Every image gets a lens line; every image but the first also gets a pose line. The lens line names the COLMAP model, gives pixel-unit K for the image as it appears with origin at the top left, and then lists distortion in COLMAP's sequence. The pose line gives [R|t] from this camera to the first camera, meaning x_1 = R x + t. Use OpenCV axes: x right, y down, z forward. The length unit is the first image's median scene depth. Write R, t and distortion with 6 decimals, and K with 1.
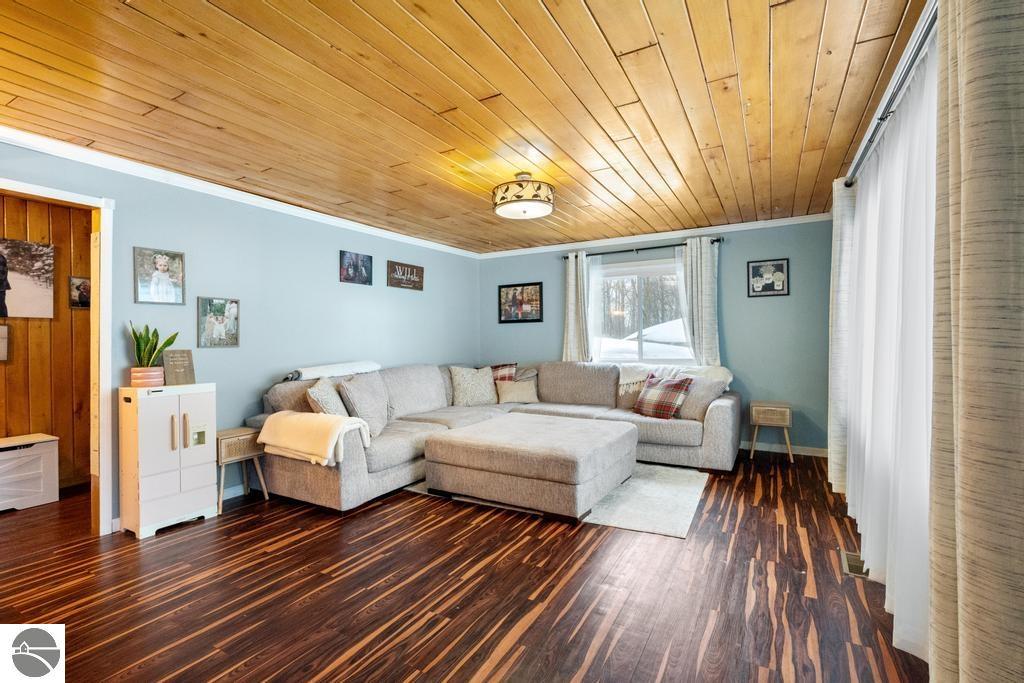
lens RADIAL K [[479.9, 0, 509.7], [0, 479.9, 338.8], [0, 0, 1]] dist [-0.001074, -0.000008]
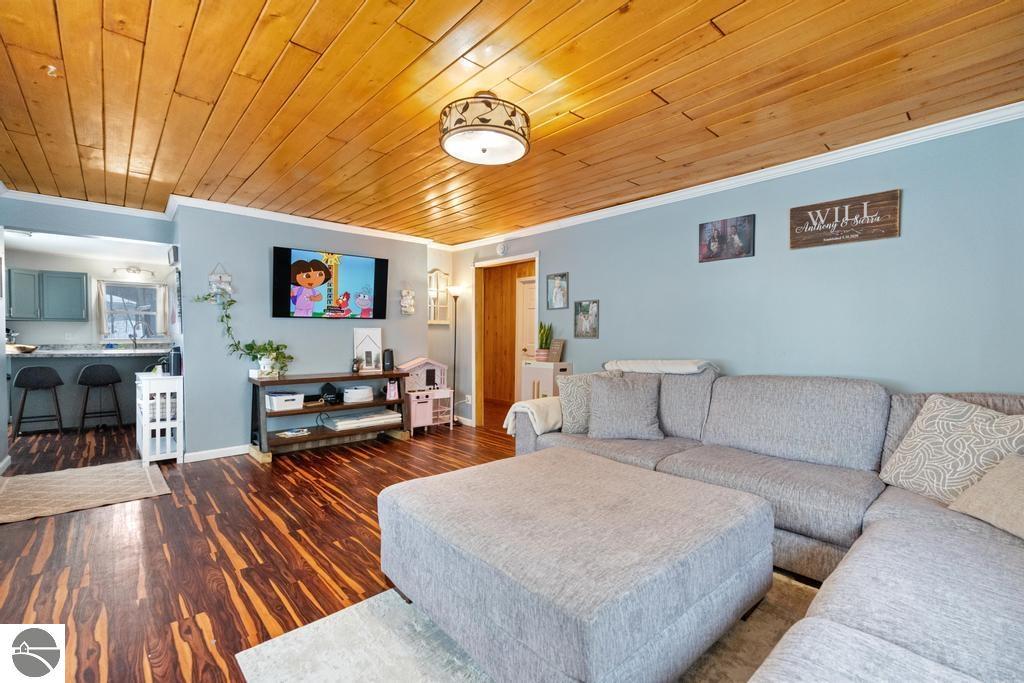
lens RADIAL K [[460.8, 0, 512.0], [0, 460.8, 341.5], [0, 0, 1]] dist [-0.000649, -0.000295]
pose [[-0.334795, 0.018584, -0.942108, 0.712505], [-0.003502, 0.999774, 0.020966, 0.000897], [0.942284, 0.010319, -0.334655, 1.367645]]
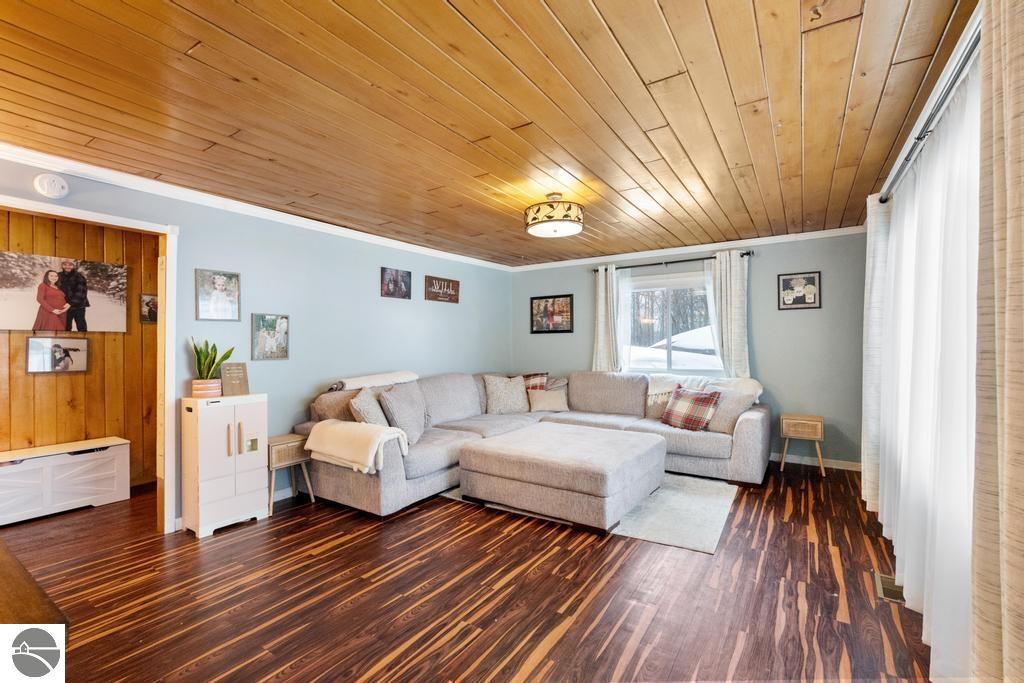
lens RADIAL K [[459.1, 0, 512.0], [0, 459.1, 341.5], [0, 0, 1]] dist [-0.001272, -0.000464]
pose [[0.997897, 0.002838, -0.064762, 0.002709], [-0.002996, 0.999993, -0.002342, -0.025400], [0.064755, 0.002531, 0.997898, 0.005440]]
